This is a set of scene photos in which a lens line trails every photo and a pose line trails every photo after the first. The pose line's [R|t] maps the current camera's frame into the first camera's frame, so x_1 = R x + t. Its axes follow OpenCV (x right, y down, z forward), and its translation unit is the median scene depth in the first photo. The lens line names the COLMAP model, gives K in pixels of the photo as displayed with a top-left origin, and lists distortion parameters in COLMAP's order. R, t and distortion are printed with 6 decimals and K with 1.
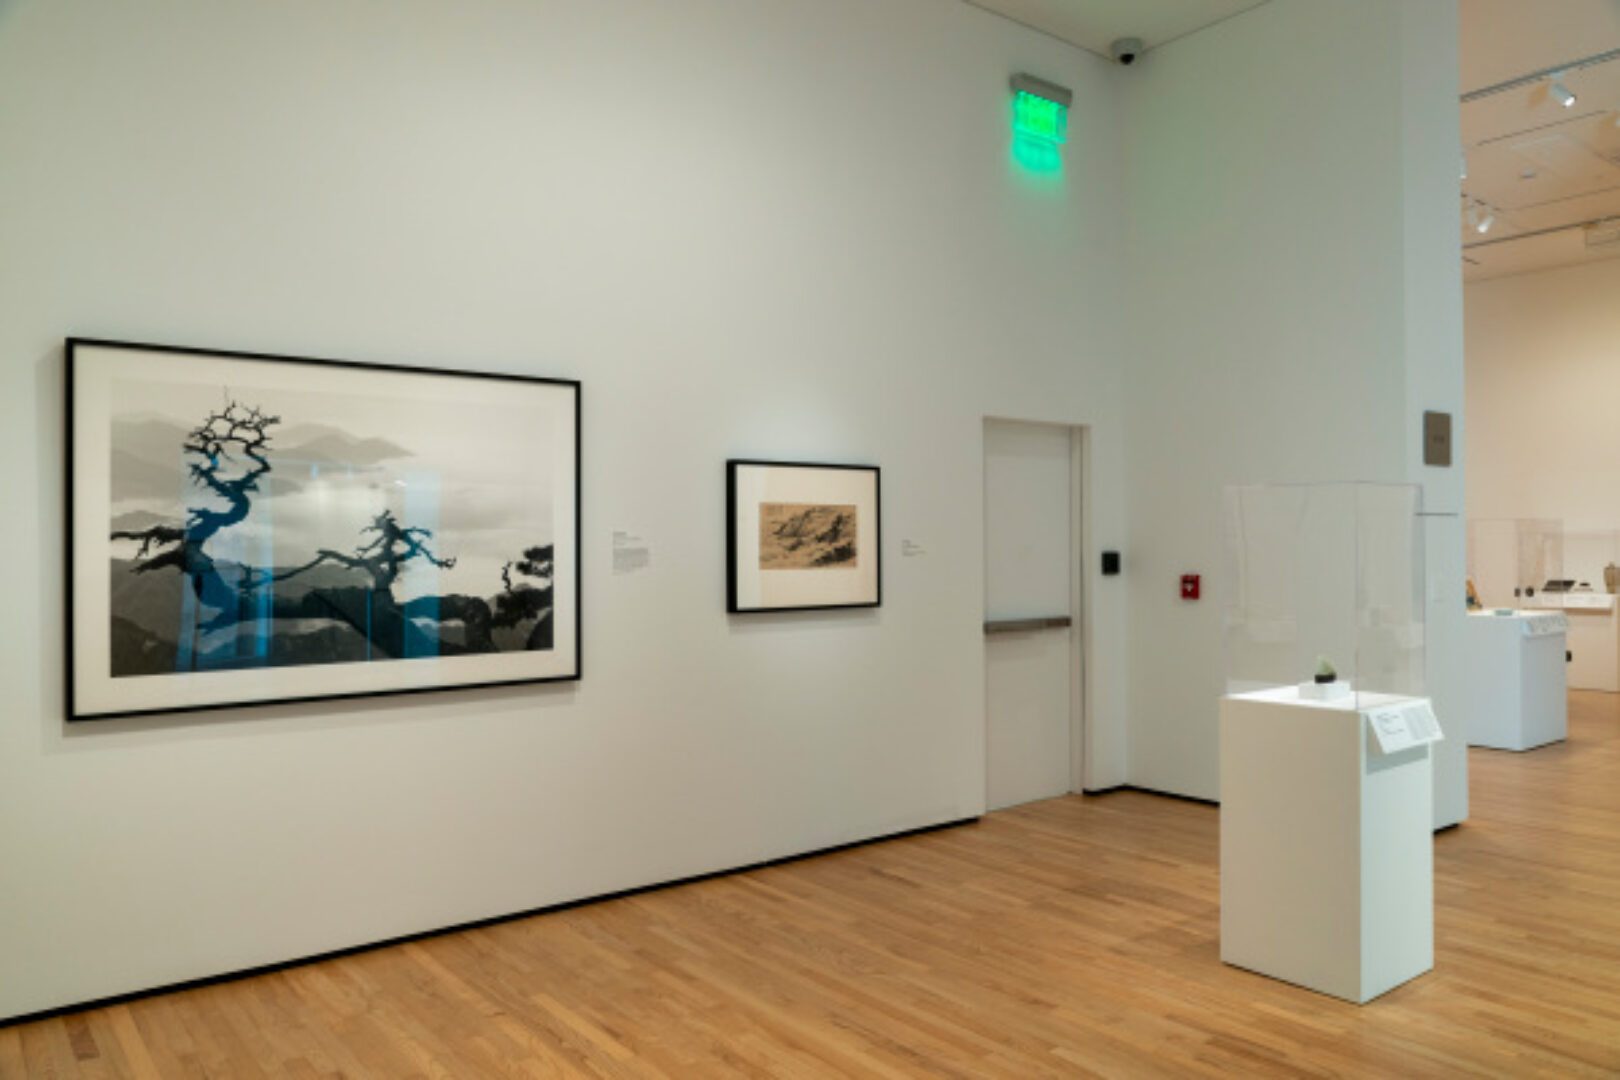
lens RADIAL K [[1140.5, 0, 813.8], [0, 1140.5, 549.9], [0, 0, 1]] dist [-0.024639, 0.010410]
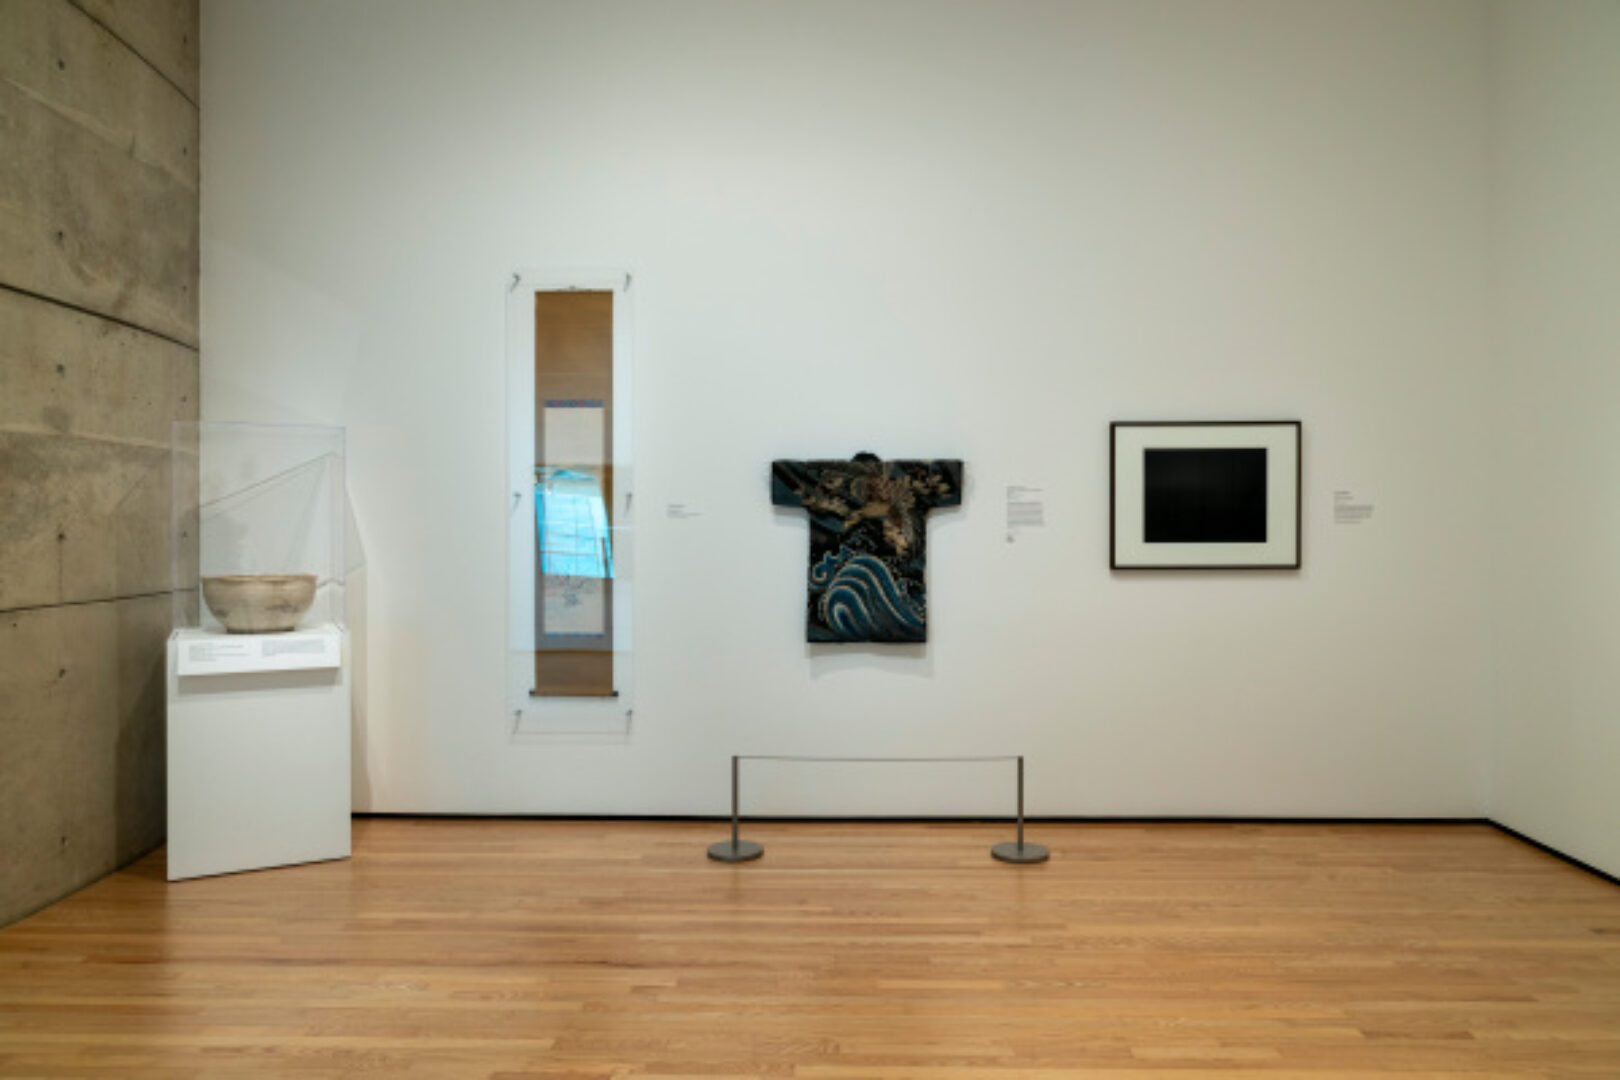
lens RADIAL K [[1067.7, 0, 812.2], [0, 1067.7, 543.2], [0, 0, 1]] dist [-0.006824, 0.002447]
pose [[-0.629773, 0.018556, -0.776558, 0.522086], [0.008985, 0.999822, 0.016604, 0.017229], [0.776727, 0.003479, -0.629827, 0.780724]]
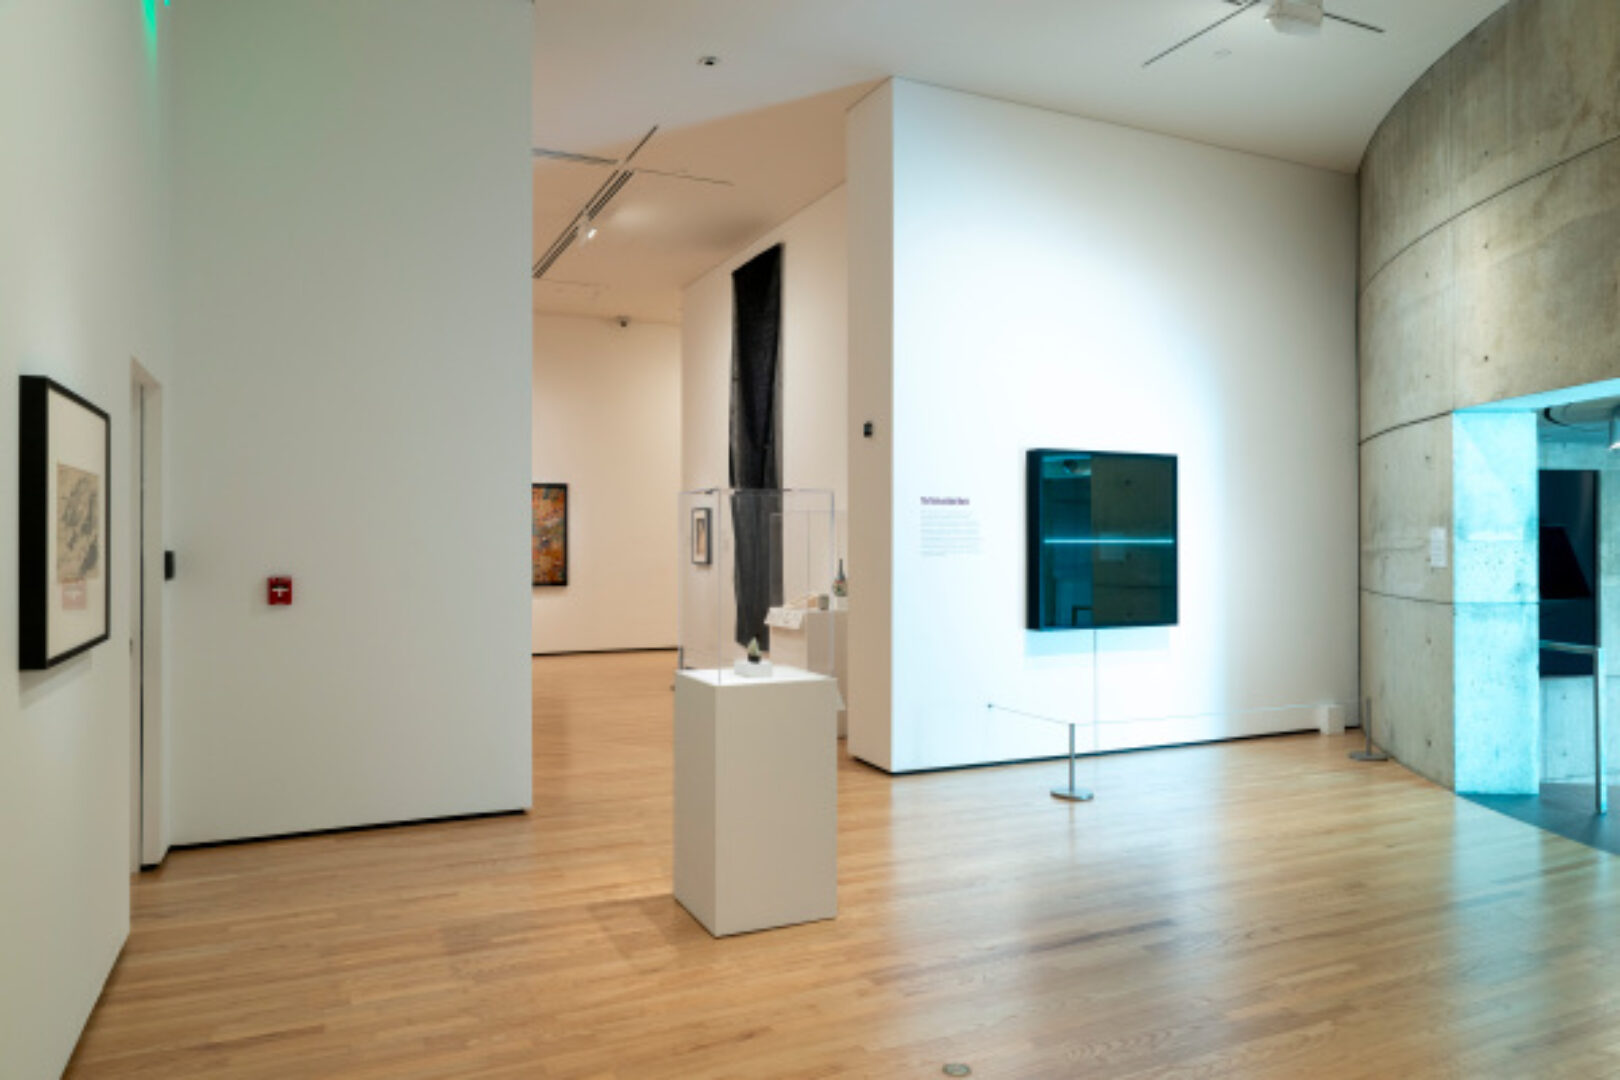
lens RADIAL K [[1067.7, 0, 793.1], [0, 1067.7, 542.0], [0, 0, 1]] dist [-0.006824, 0.002447]
pose [[0.221471, 0.007336, 0.975139, -0.531424], [-0.001960, 0.999973, -0.007077, 0.000816], [-0.975165, -0.000344, 0.221479, 0.629708]]
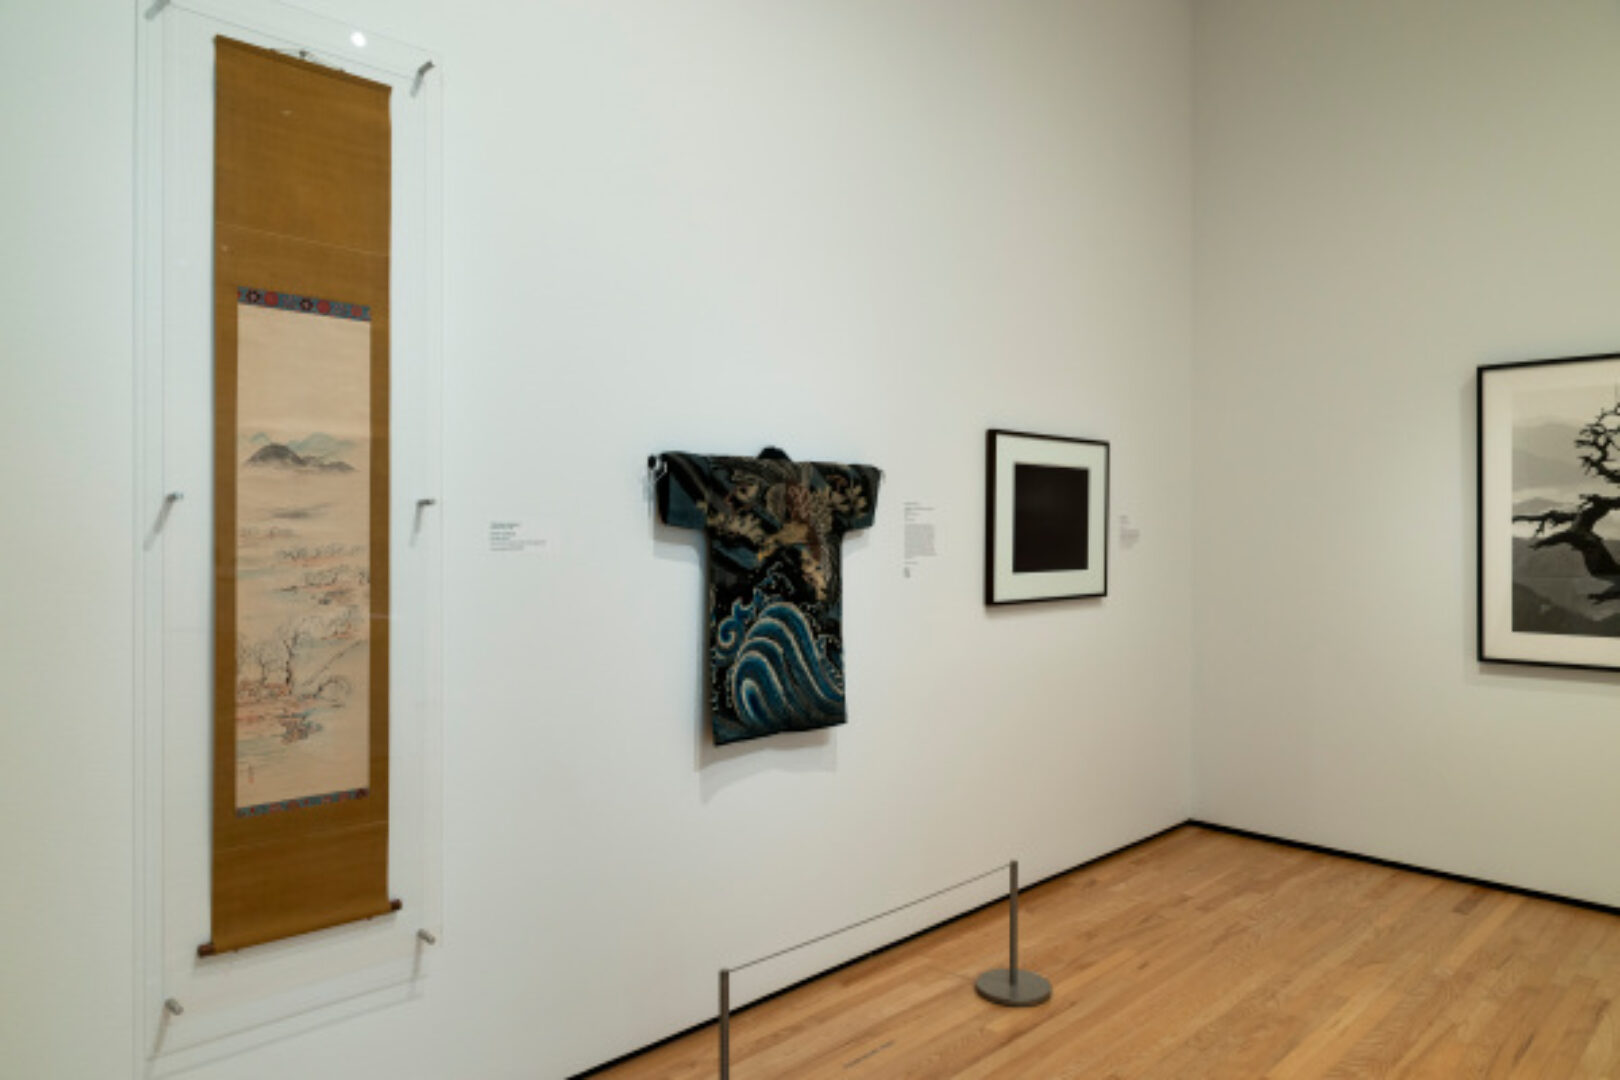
lens RADIAL K [[1067.7, 0, 814.5], [0, 1067.7, 538.2], [0, 0, 1]] dist [-0.006824, 0.002447]
pose [[0.133528, 0.015533, -0.990923, 0.359276], [-0.001057, 0.999879, 0.015531, -0.006741], [0.991045, -0.001027, 0.133528, 0.061020]]
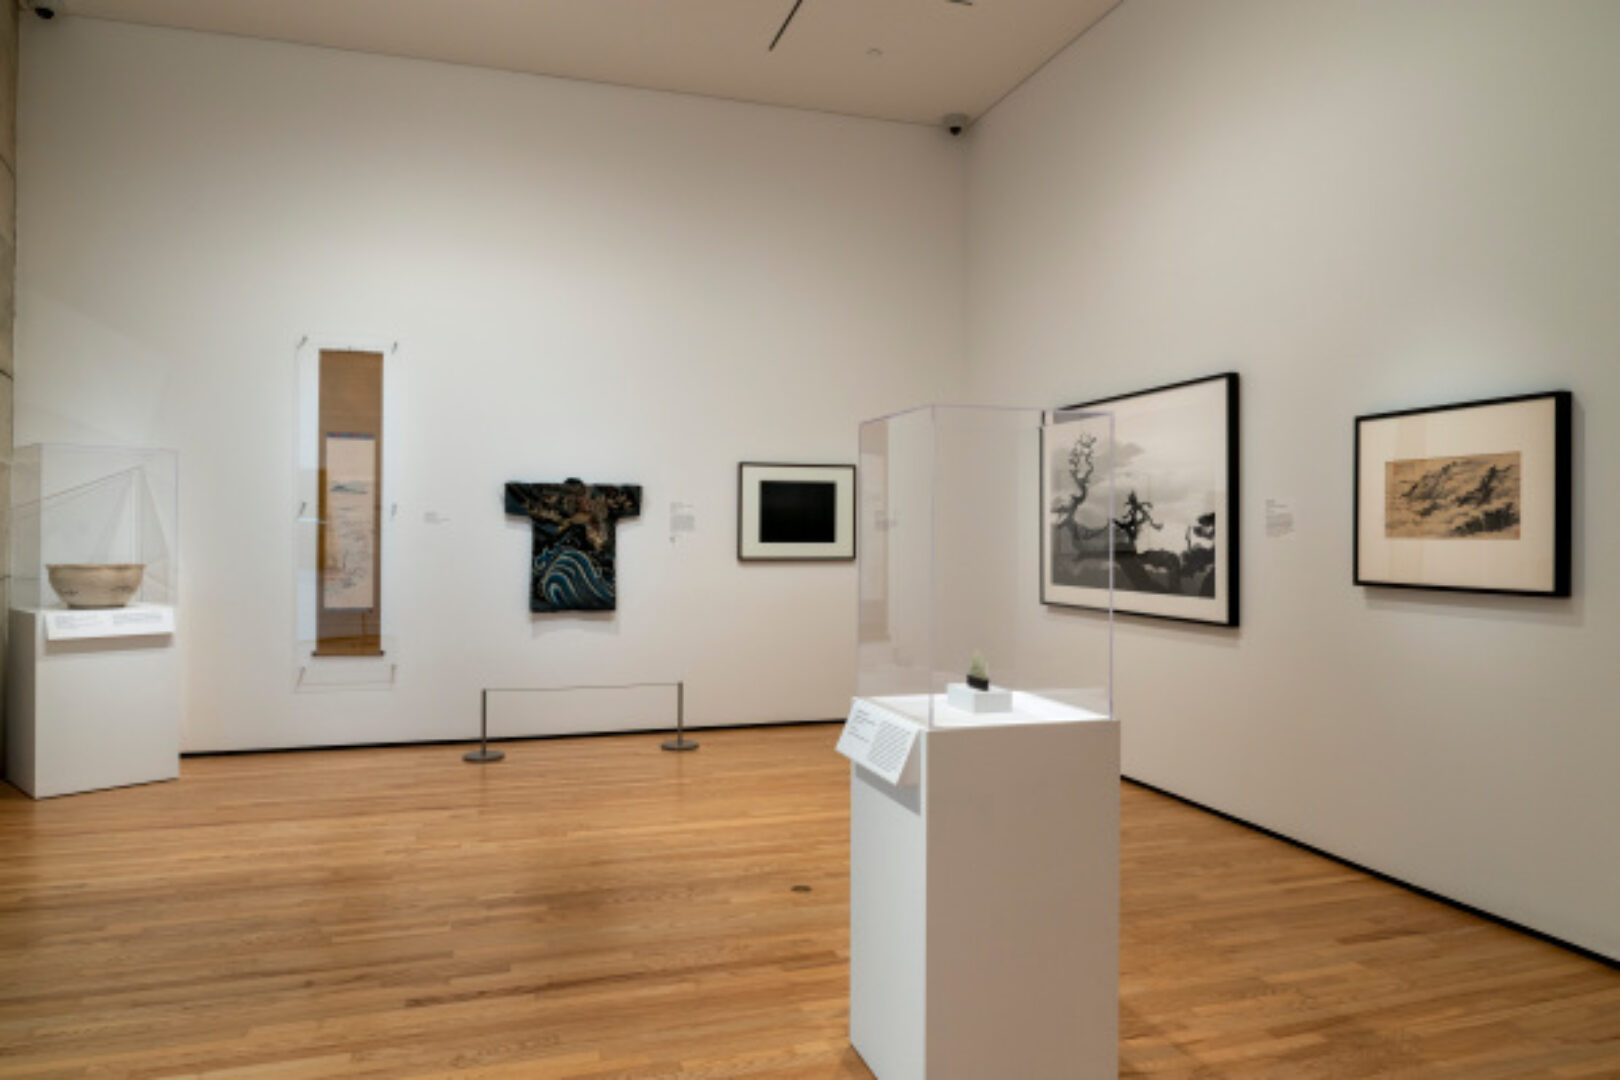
lens RADIAL K [[1067.7, 0, 813.5], [0, 1067.7, 535.7], [0, 0, 1]] dist [-0.006824, 0.002447]
pose [[-0.334200, 0.009679, -0.942452, 0.996949], [-0.002619, 0.999934, 0.011198, 0.008679], [0.942499, 0.006210, -0.334153, 0.990268]]
